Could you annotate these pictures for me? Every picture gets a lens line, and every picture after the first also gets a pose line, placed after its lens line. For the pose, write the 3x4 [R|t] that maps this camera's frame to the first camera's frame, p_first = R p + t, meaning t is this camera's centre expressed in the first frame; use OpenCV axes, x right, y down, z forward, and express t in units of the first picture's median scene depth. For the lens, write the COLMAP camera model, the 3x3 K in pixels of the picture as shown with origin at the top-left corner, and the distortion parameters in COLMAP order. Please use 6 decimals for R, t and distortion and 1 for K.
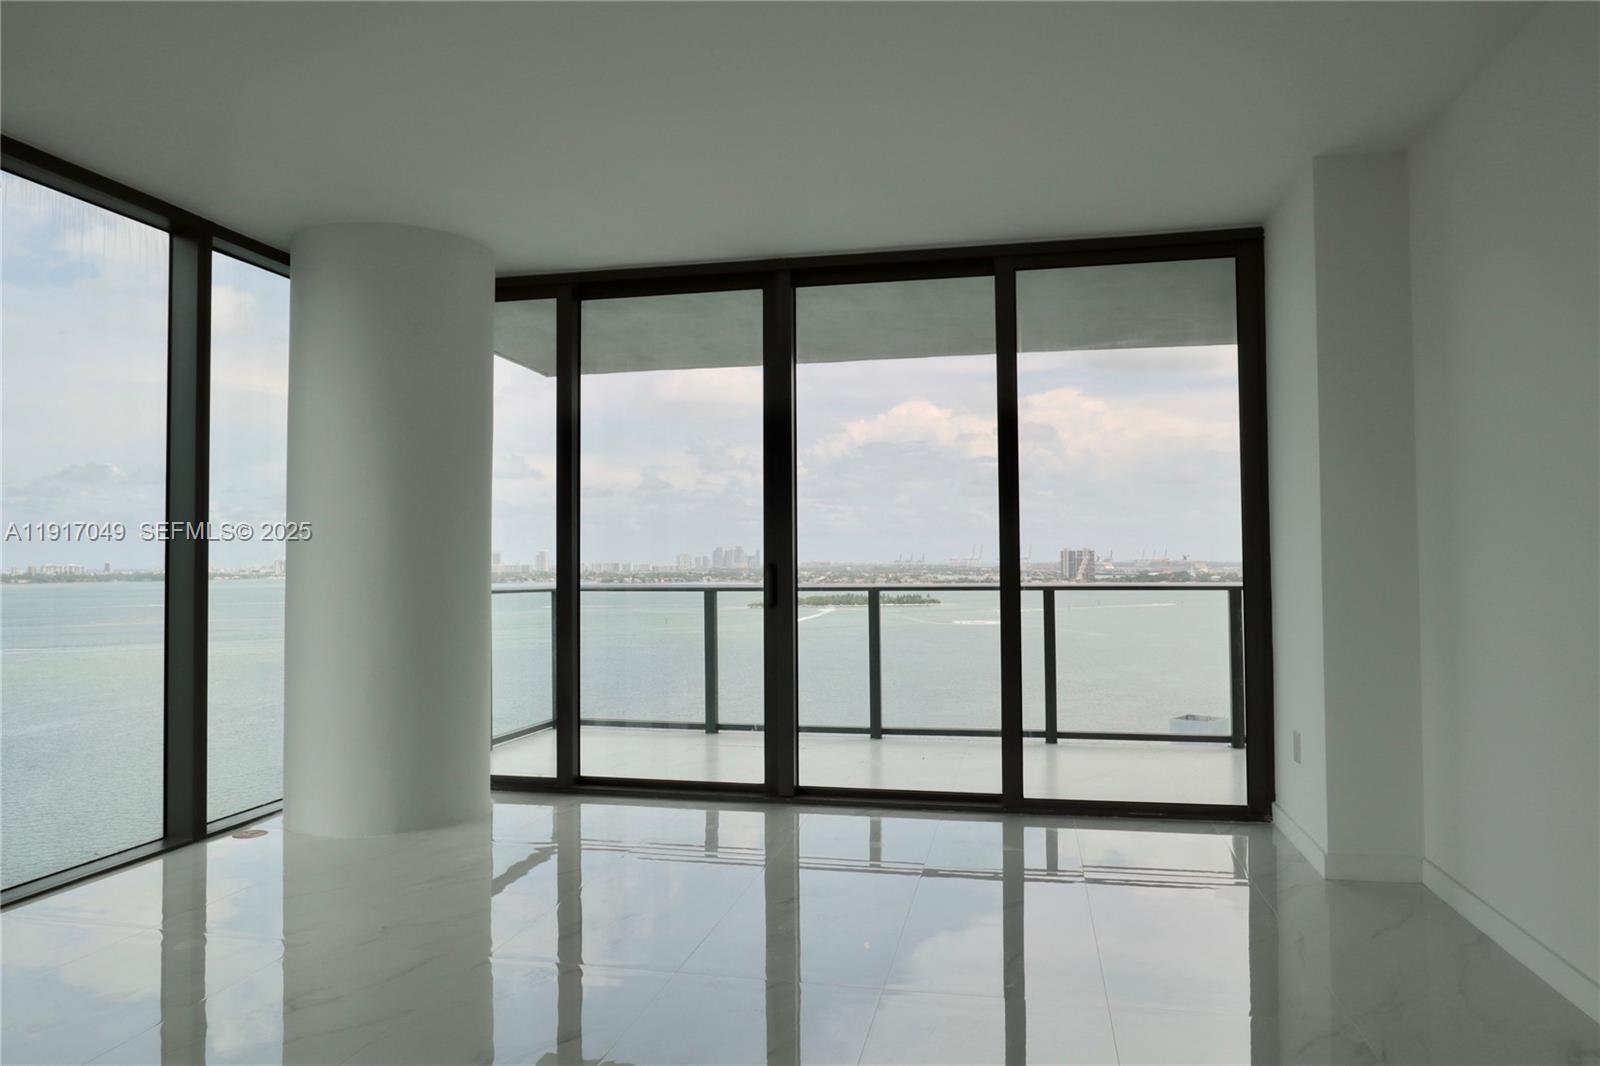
lens RADIAL K [[1054.8, 0, 800.0], [0, 1054.8, 533.0], [0, 0, 1]] dist [-0.032673, 0.036619]
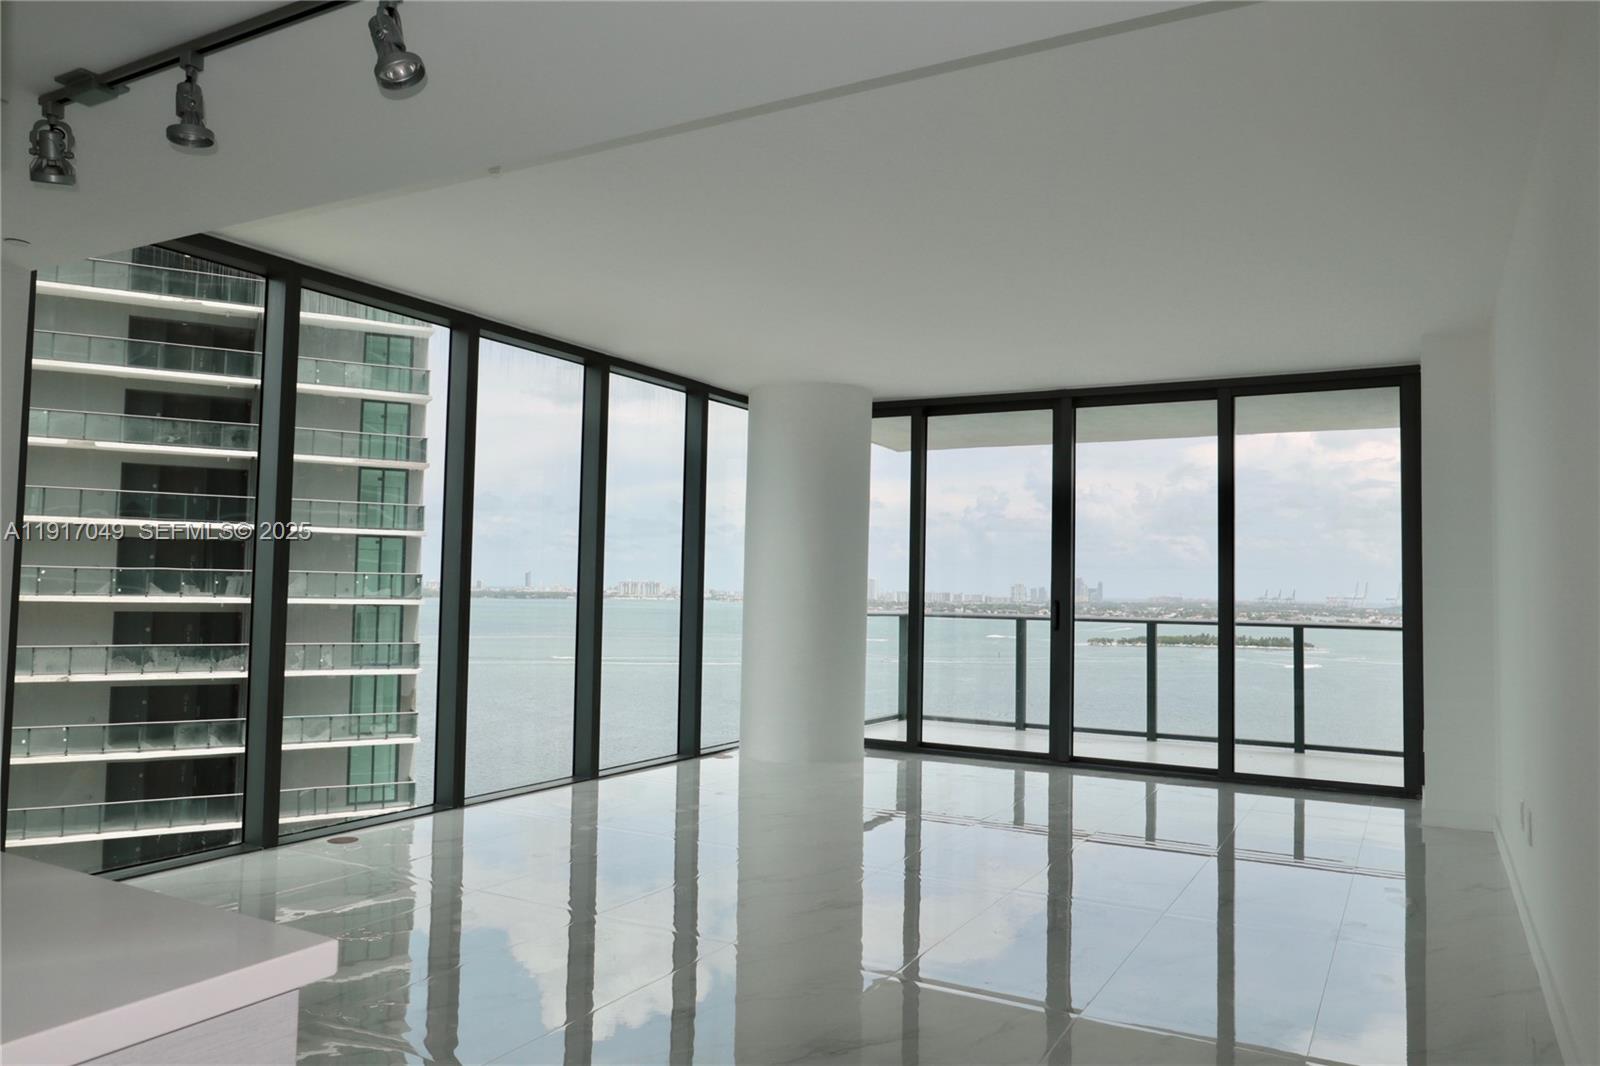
lens RADIAL K [[1151.6, 0, 800.0], [0, 1151.6, 533.0], [0, 0, 1]] dist [-0.009276, -0.000469]
pose [[0.955189, 0.010534, -0.295811, 0.099176], [-0.017424, 0.999635, -0.020665, -0.023437], [0.295485, 0.024894, 0.955023, -0.587596]]
